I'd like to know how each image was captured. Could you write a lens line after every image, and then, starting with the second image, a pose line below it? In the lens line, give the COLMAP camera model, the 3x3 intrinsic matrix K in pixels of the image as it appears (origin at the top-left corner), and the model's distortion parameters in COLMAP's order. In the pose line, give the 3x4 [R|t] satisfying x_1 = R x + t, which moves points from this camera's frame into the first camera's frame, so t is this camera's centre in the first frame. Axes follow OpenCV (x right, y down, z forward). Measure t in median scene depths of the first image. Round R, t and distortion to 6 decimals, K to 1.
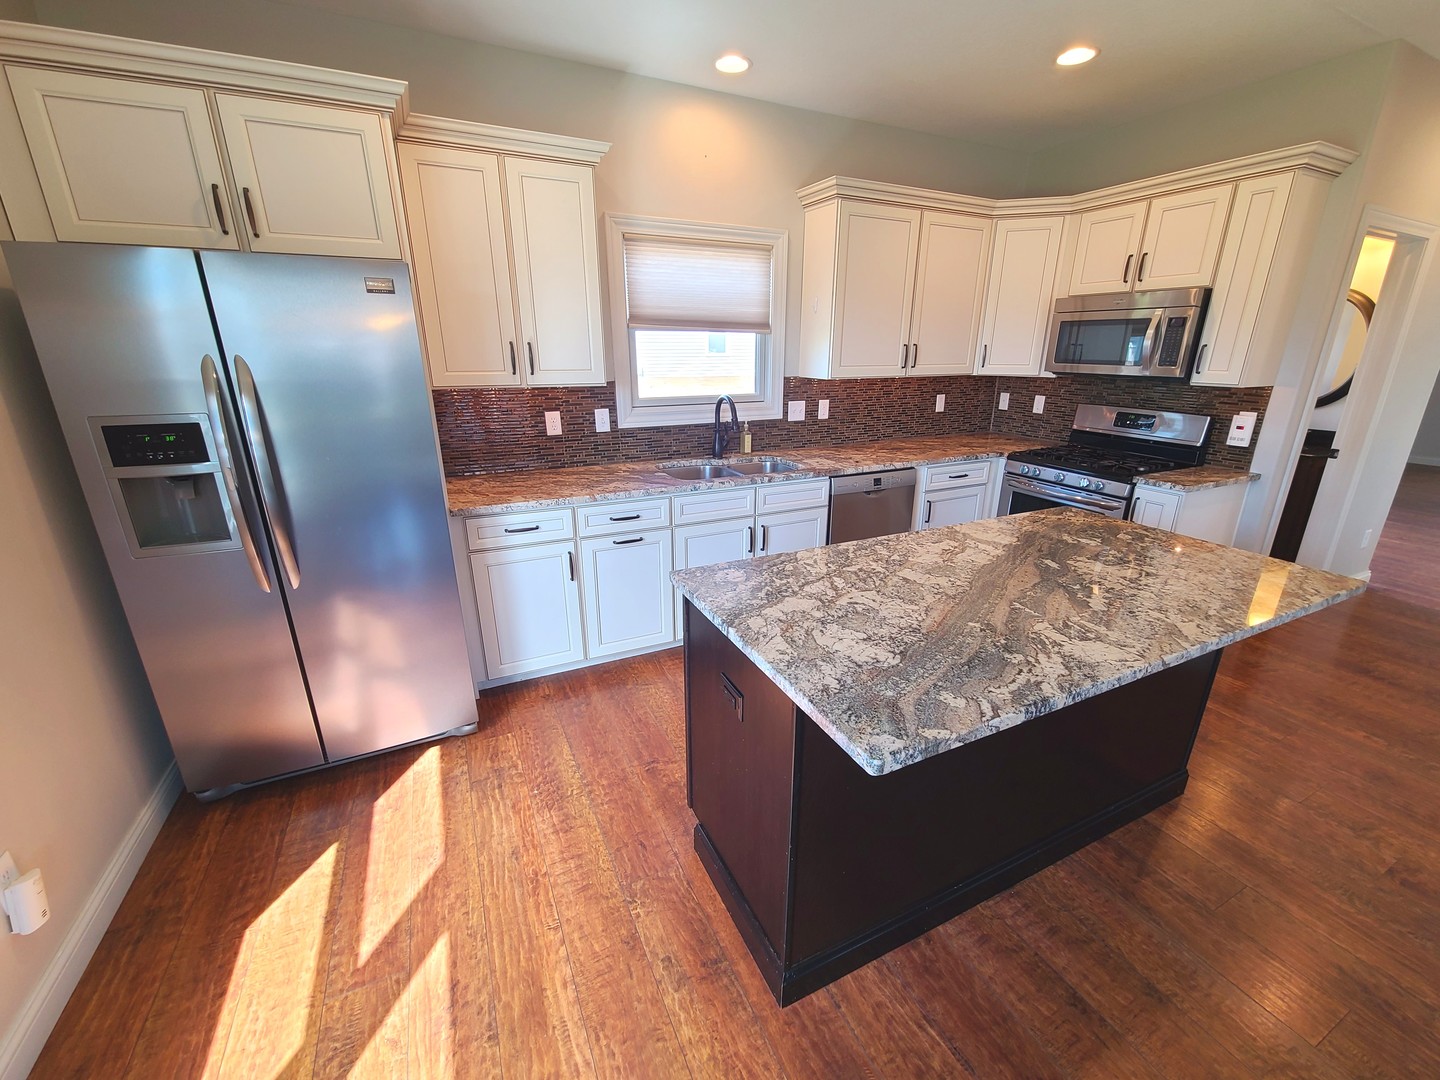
lens RADIAL K [[587.9, 0, 727.4], [0, 587.9, 547.5], [0, 0, 1]] dist [-0.002424, -0.000803]
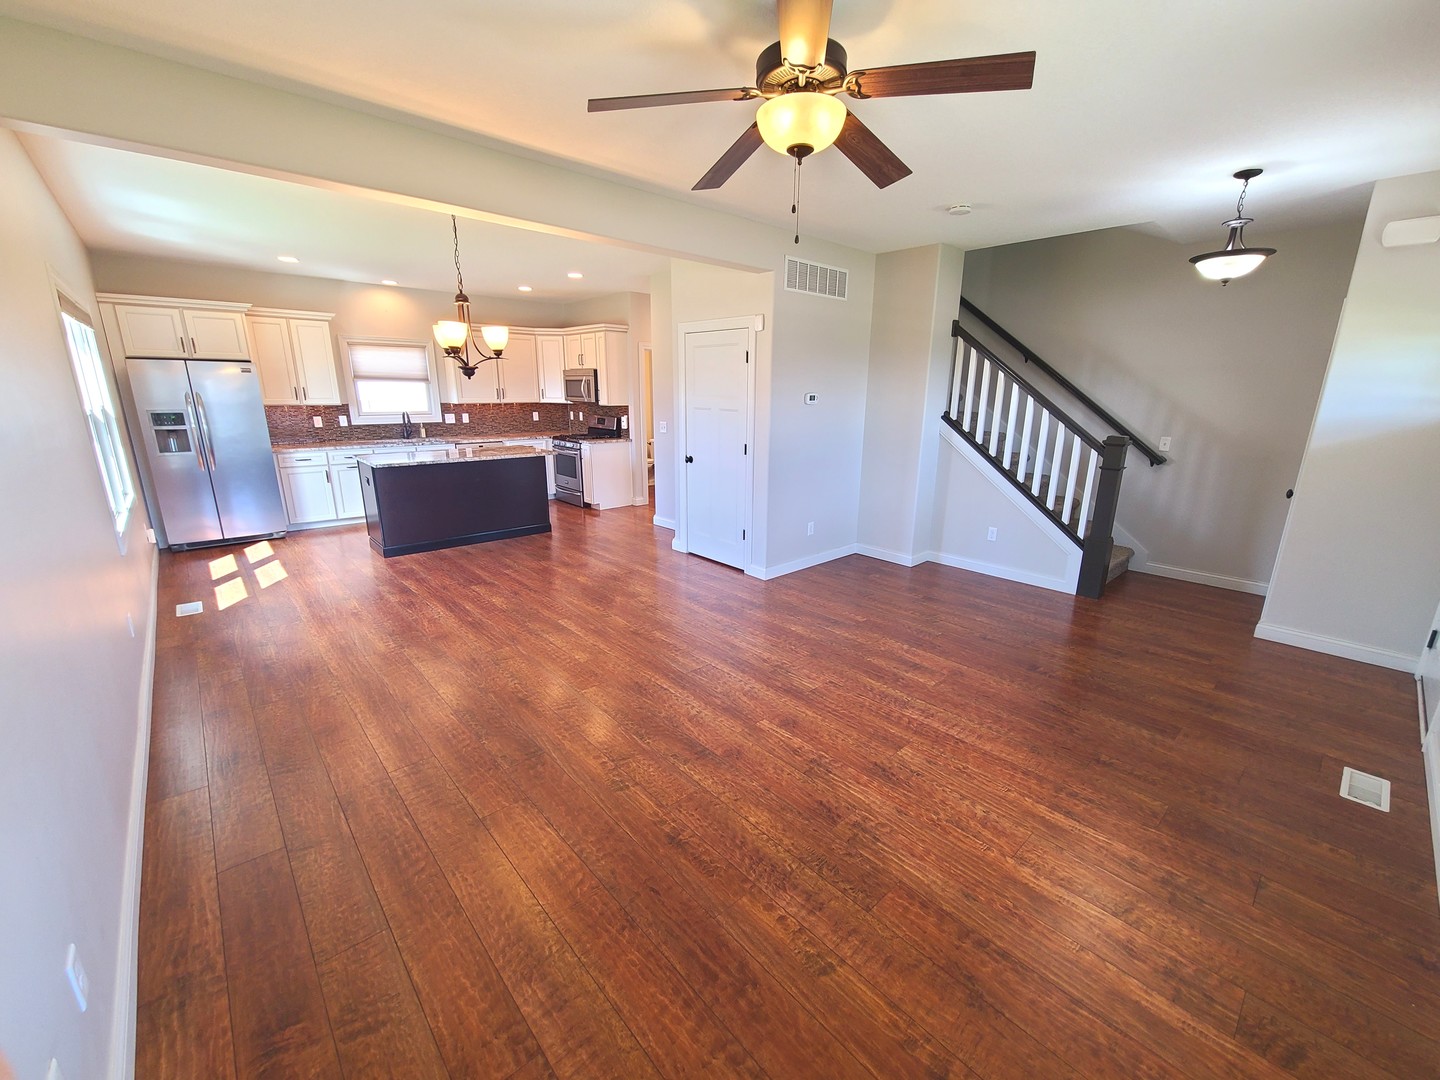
lens RADIAL K [[587.9, 0, 728.1], [0, 587.9, 549.6], [0, 0, 1]] dist [-0.002424, -0.000803]
pose [[0.959759, -0.065863, 0.272994, 0.750921], [0.081423, 0.995615, -0.046052, 0.673151], [-0.268764, 0.066427, 0.960913, -2.061076]]
